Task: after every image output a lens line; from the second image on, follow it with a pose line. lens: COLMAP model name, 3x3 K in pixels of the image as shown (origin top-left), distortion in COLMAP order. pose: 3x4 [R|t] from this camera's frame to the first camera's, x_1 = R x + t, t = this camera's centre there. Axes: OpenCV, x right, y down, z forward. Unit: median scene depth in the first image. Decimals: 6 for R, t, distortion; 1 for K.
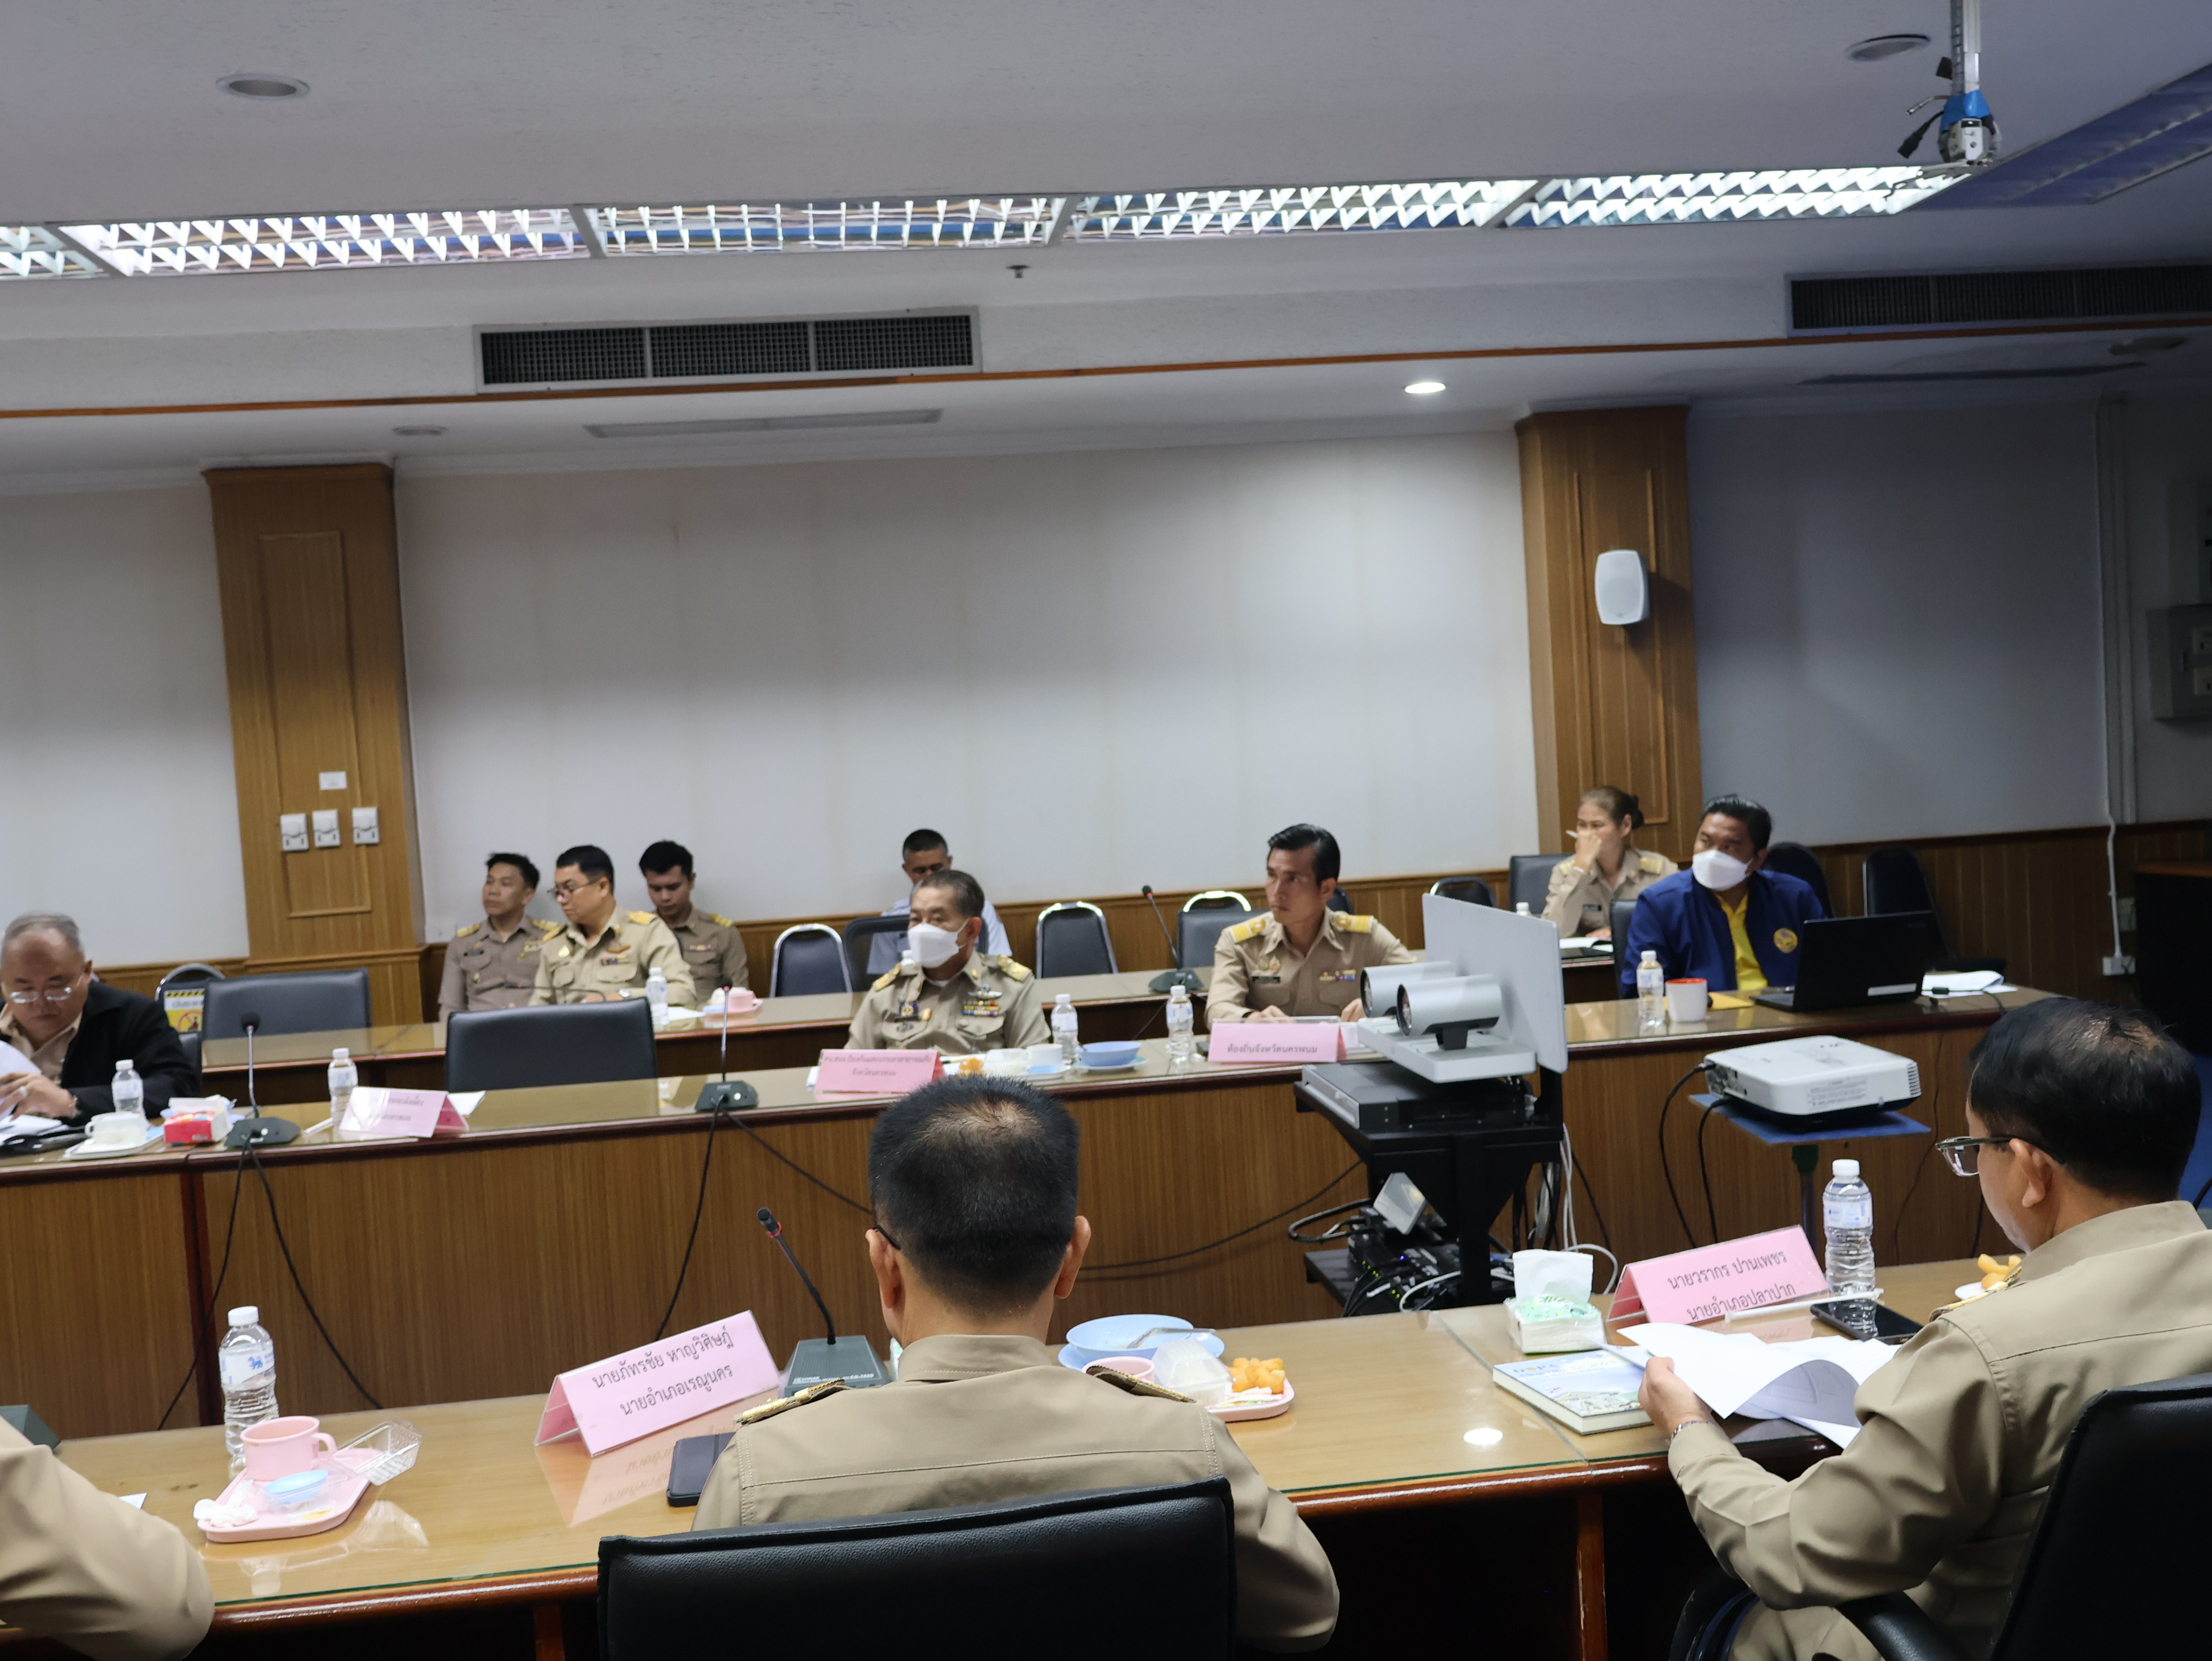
lens RADIAL K [[1983.2, 0, 1101.6], [0, 1983.2, 821.6], [0, 0, 1]] dist [-0.042778, 0.014109]
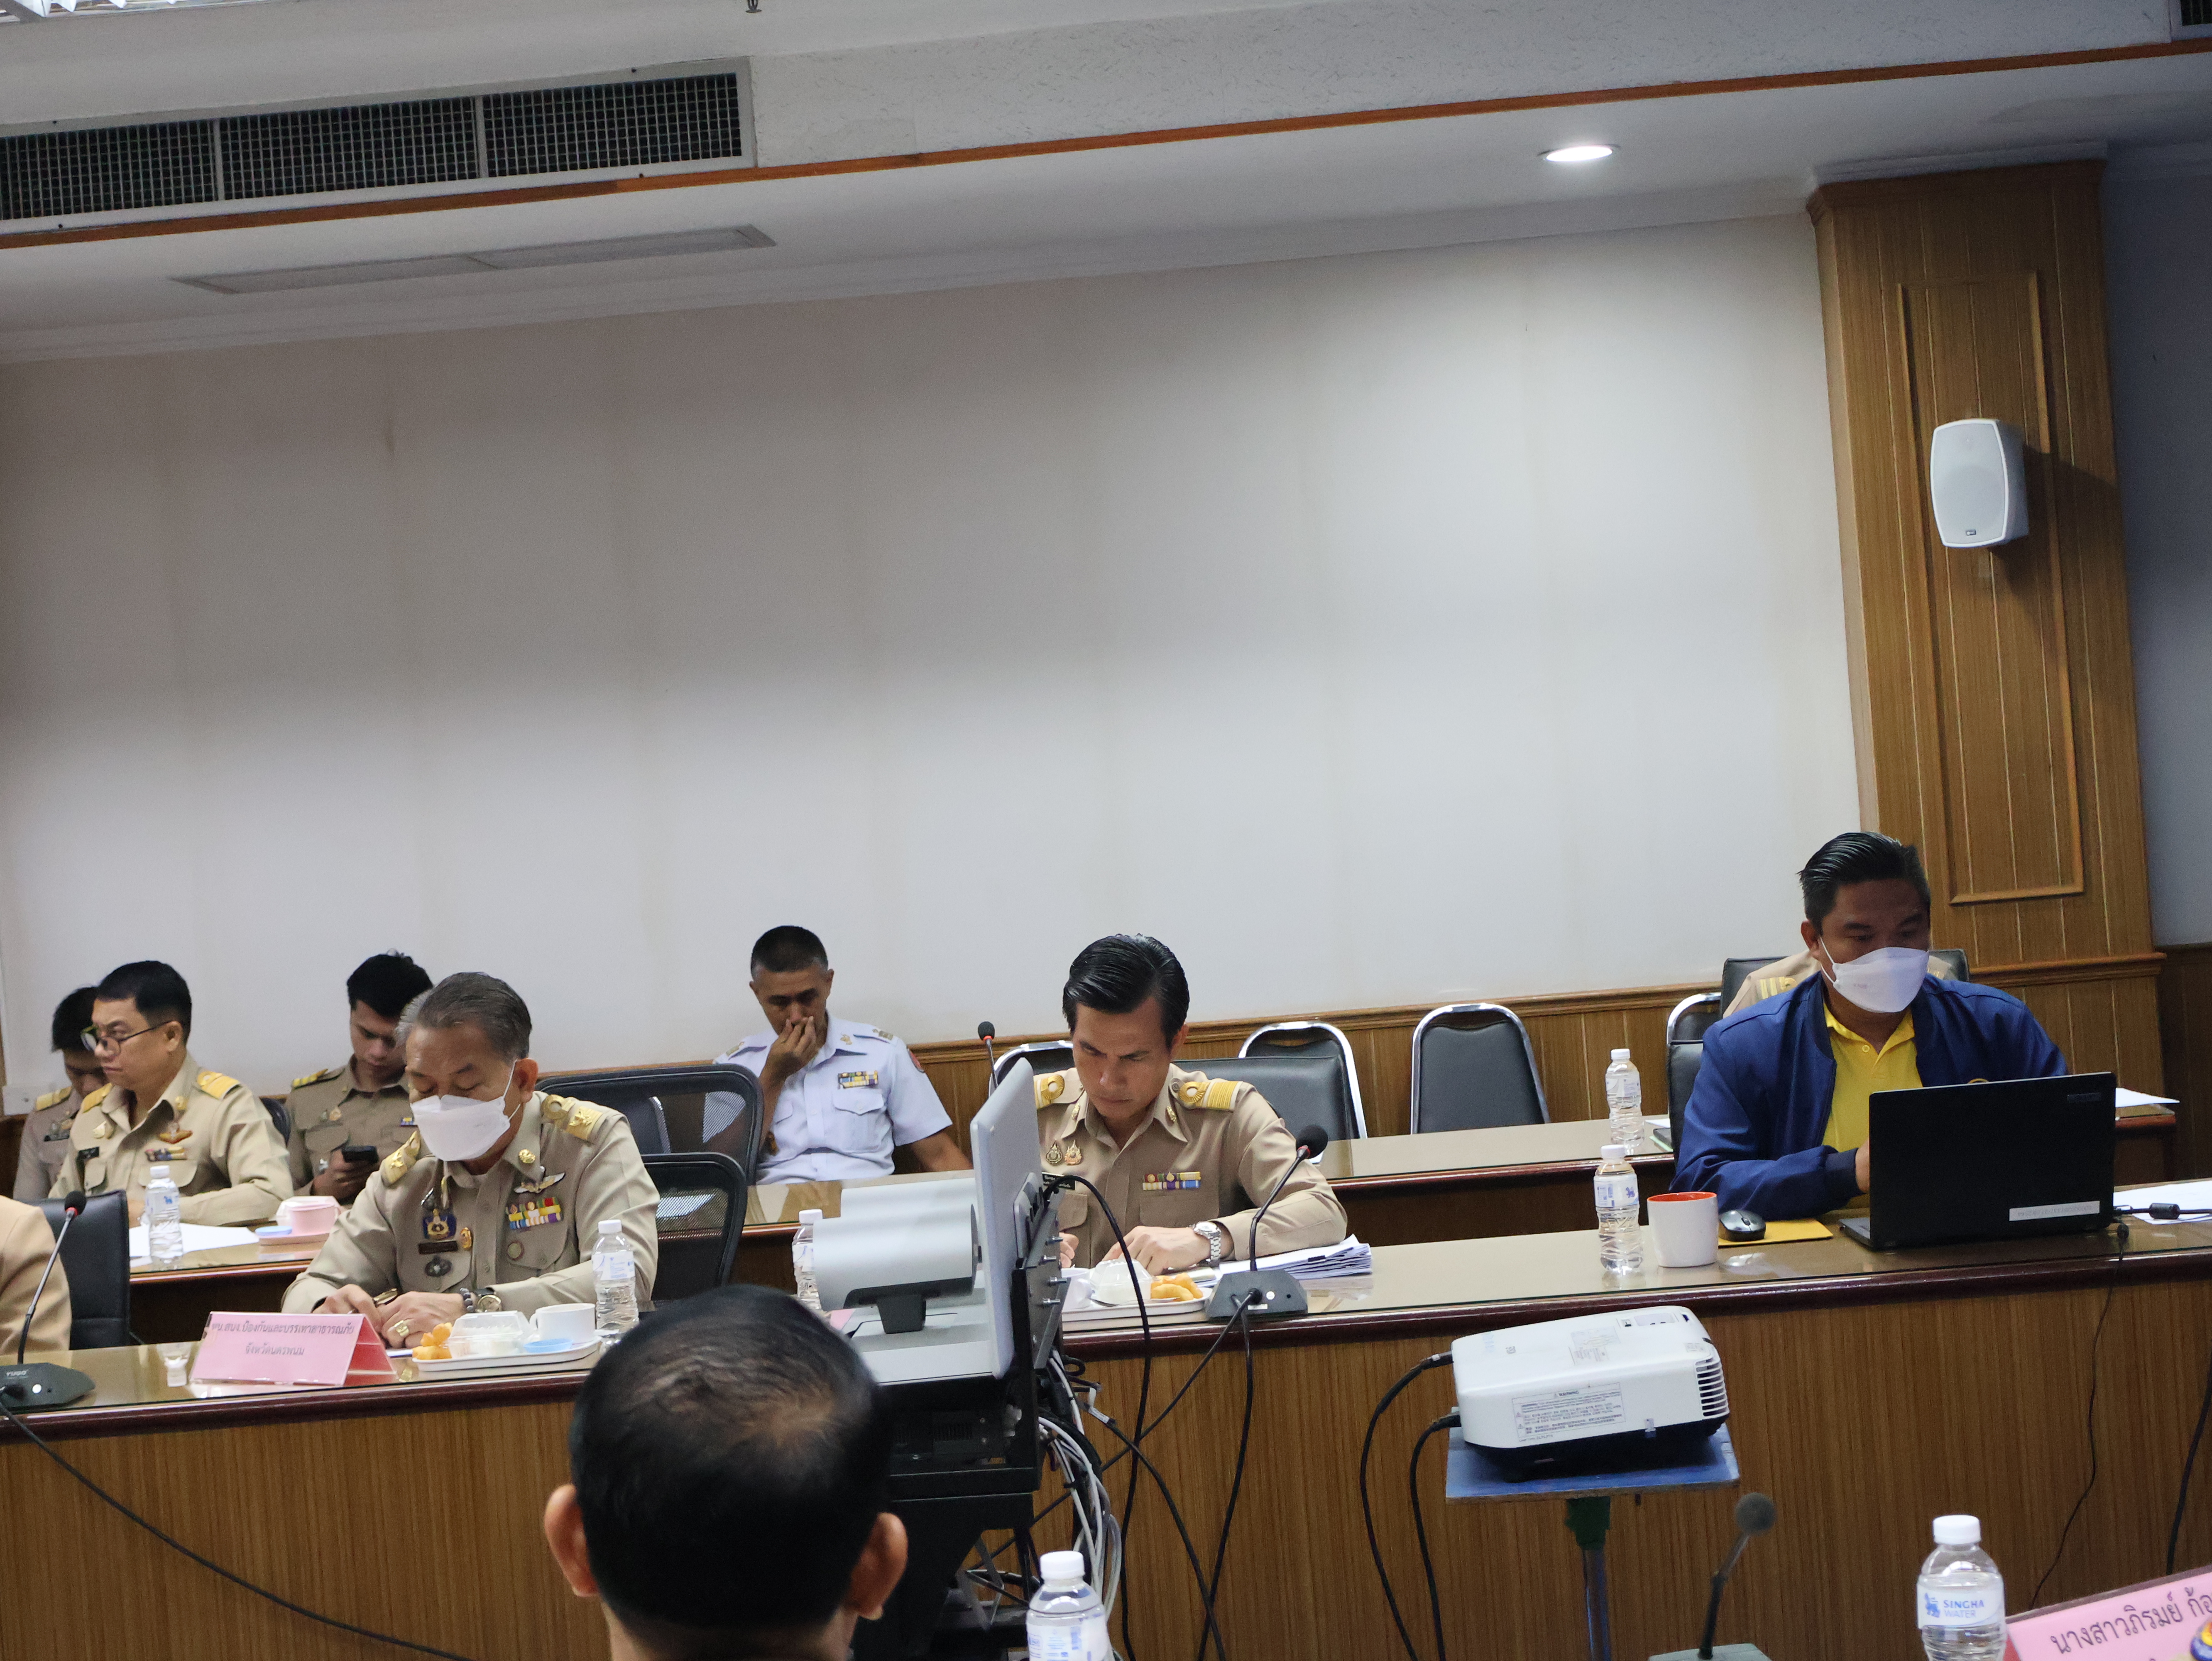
lens RADIAL K [[3371.6, 0, 1107.7], [0, 3371.6, 828.3], [0, 0, 1]] dist [-0.043772, 0.000000]
pose [[0.990337, -0.017518, -0.137568, 0.181138], [0.015371, 0.999743, -0.016656, -0.008057], [0.137825, 0.014381, 0.990352, 0.007775]]
